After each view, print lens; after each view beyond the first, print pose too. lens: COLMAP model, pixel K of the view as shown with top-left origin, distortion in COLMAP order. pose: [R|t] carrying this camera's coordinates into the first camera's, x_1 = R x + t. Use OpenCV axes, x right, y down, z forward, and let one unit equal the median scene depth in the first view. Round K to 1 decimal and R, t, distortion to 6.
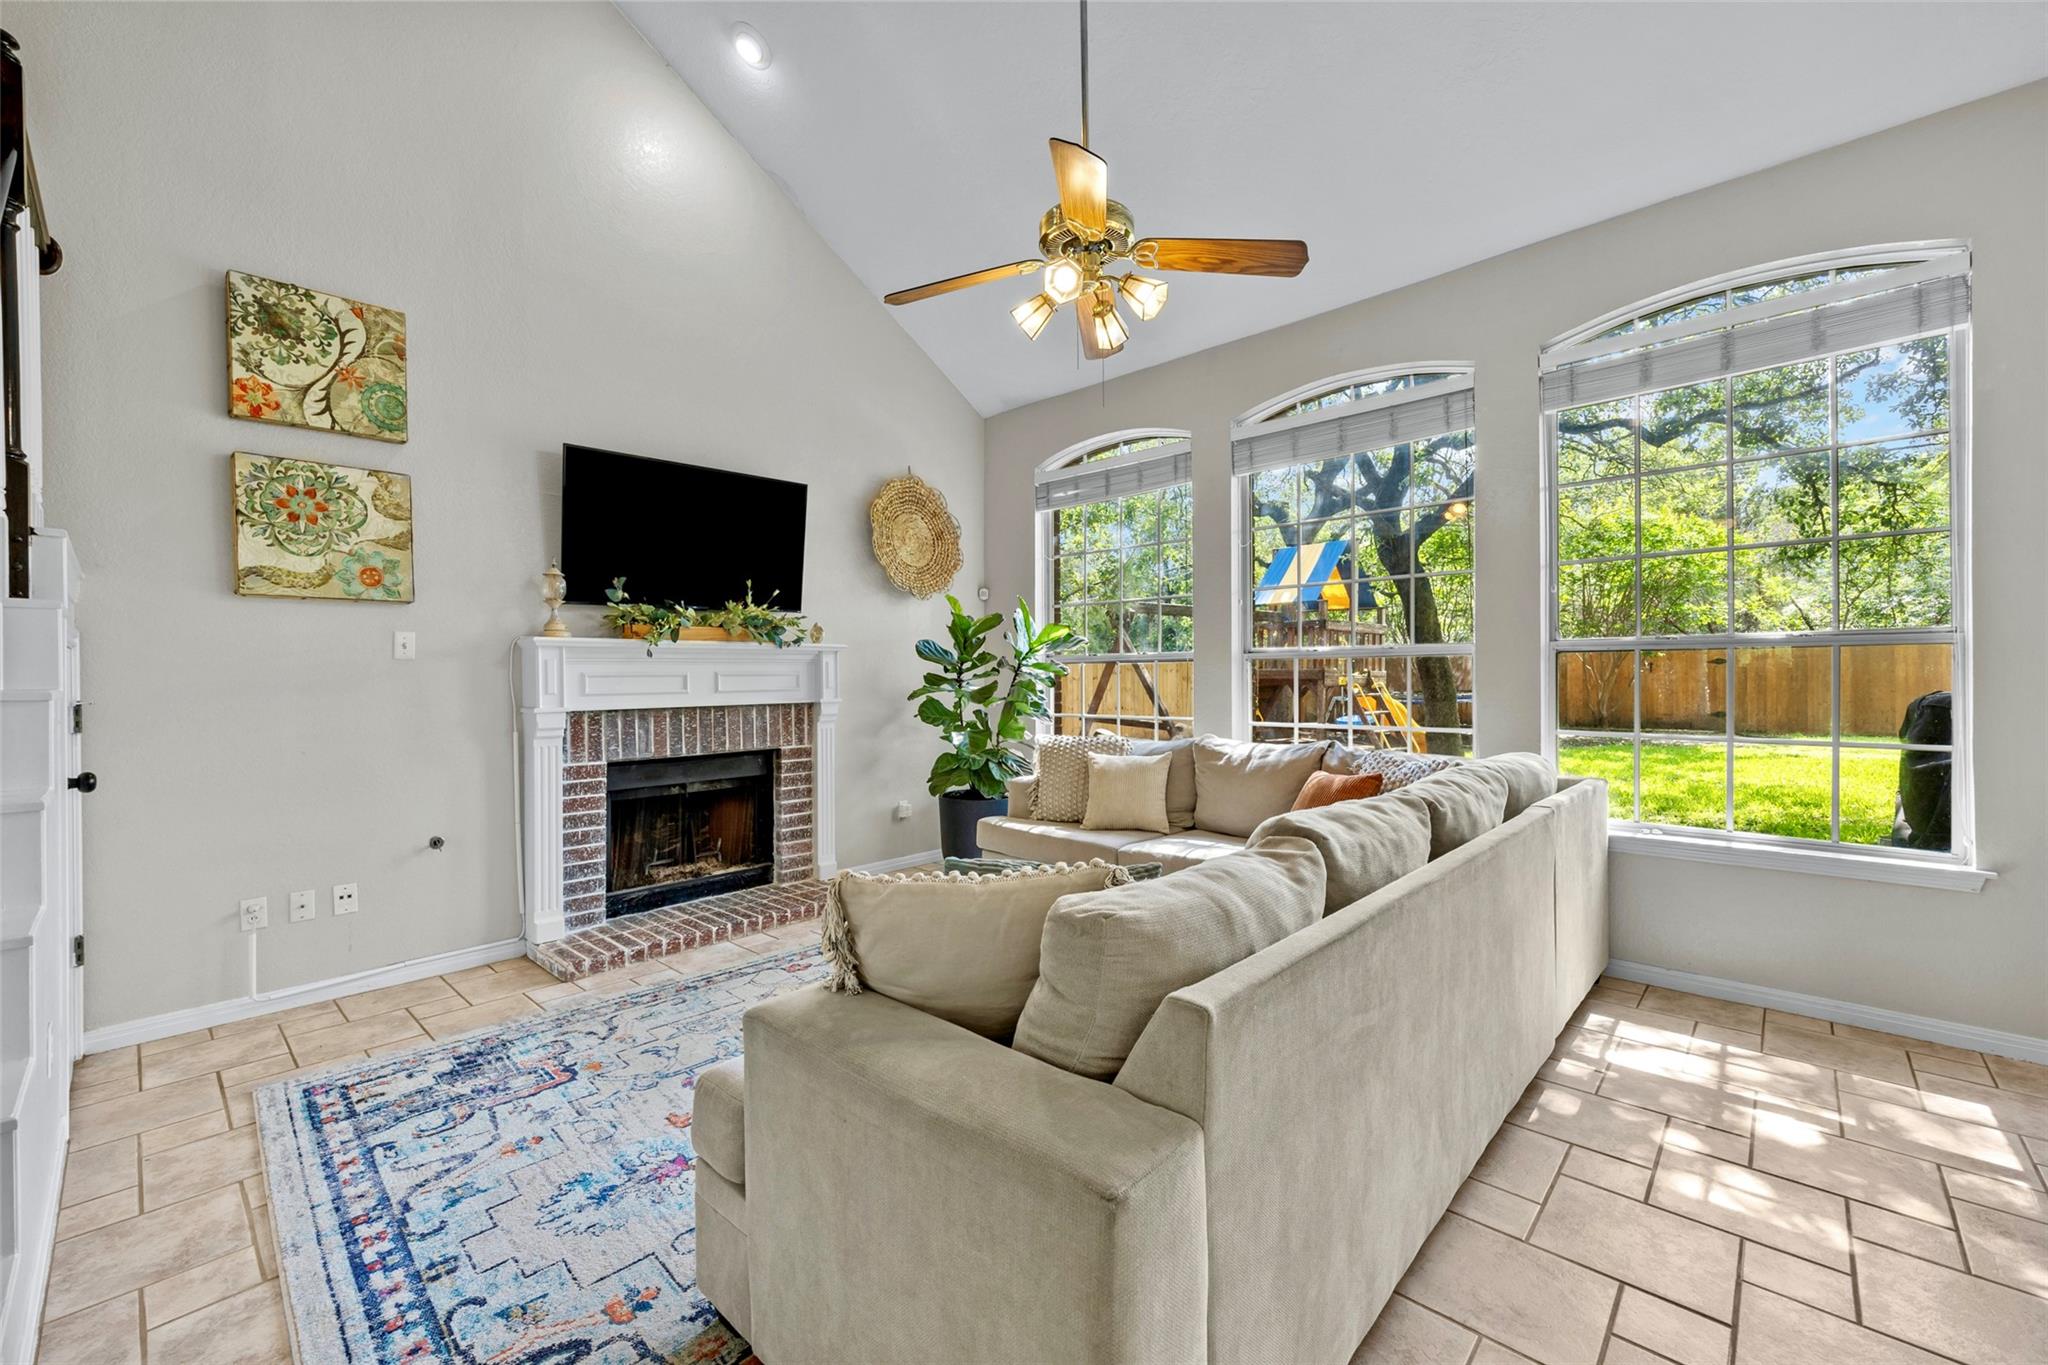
lens RADIAL K [[815.6, 0, 1024.0], [0, 815.6, 682.5], [0, 0, 1]] dist [0.001110, 0.000097]
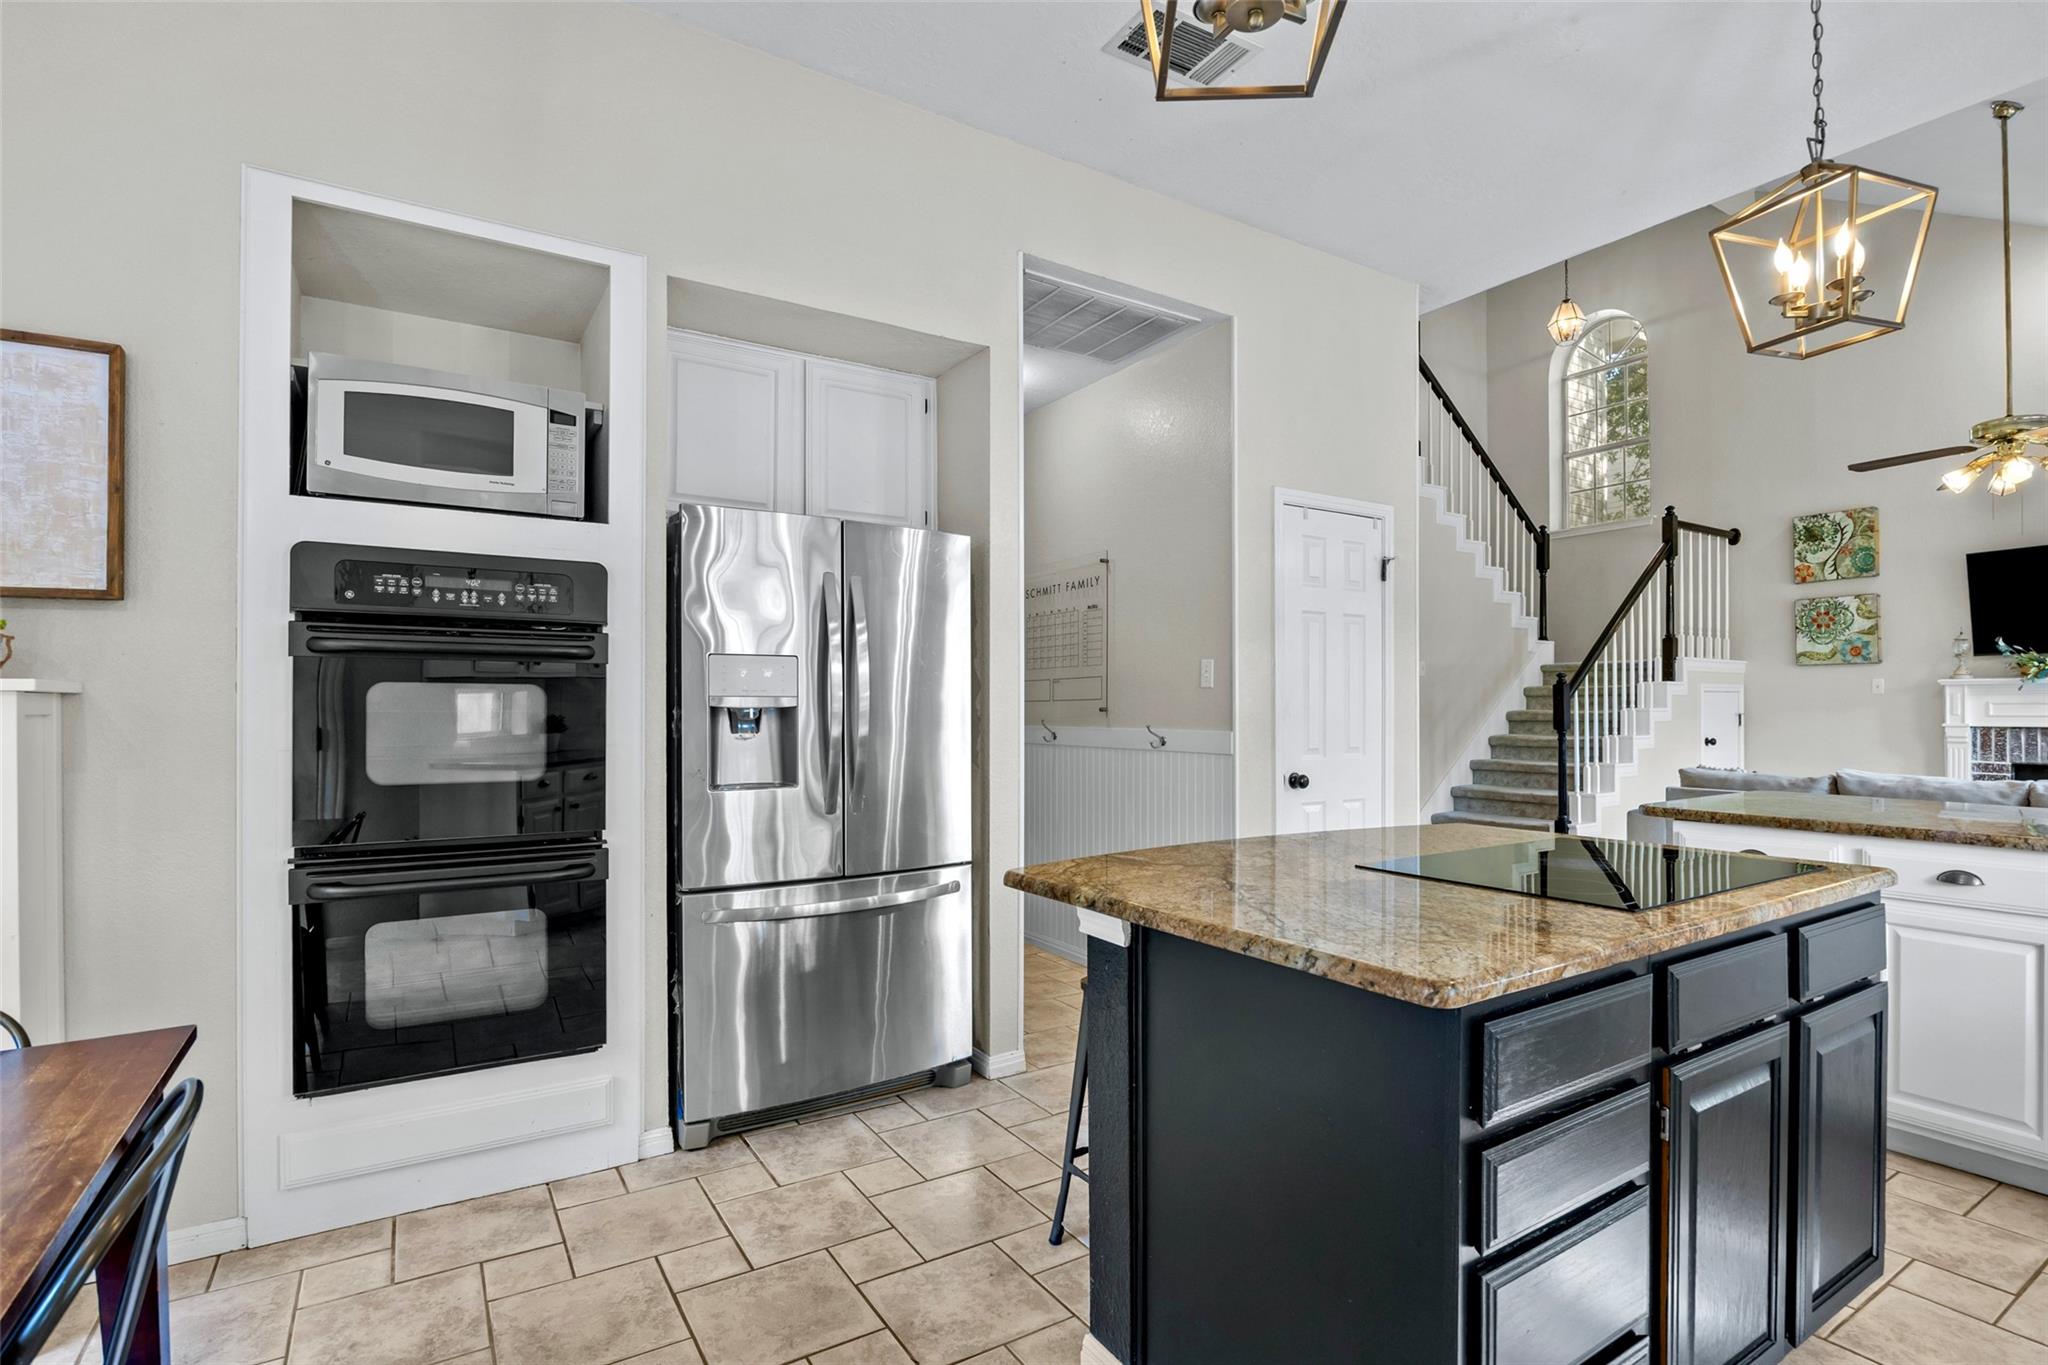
lens RADIAL K [[986.2, 0, 1018.8], [0, 986.2, 703.3], [0, 0, 1]] dist [-0.011391, -0.000732]
pose [[-0.252169, 0.006904, -0.967659, 1.644199], [-0.002278, 0.999968, 0.007728, -0.017870], [0.967681, 0.004153, -0.252145, -0.274211]]
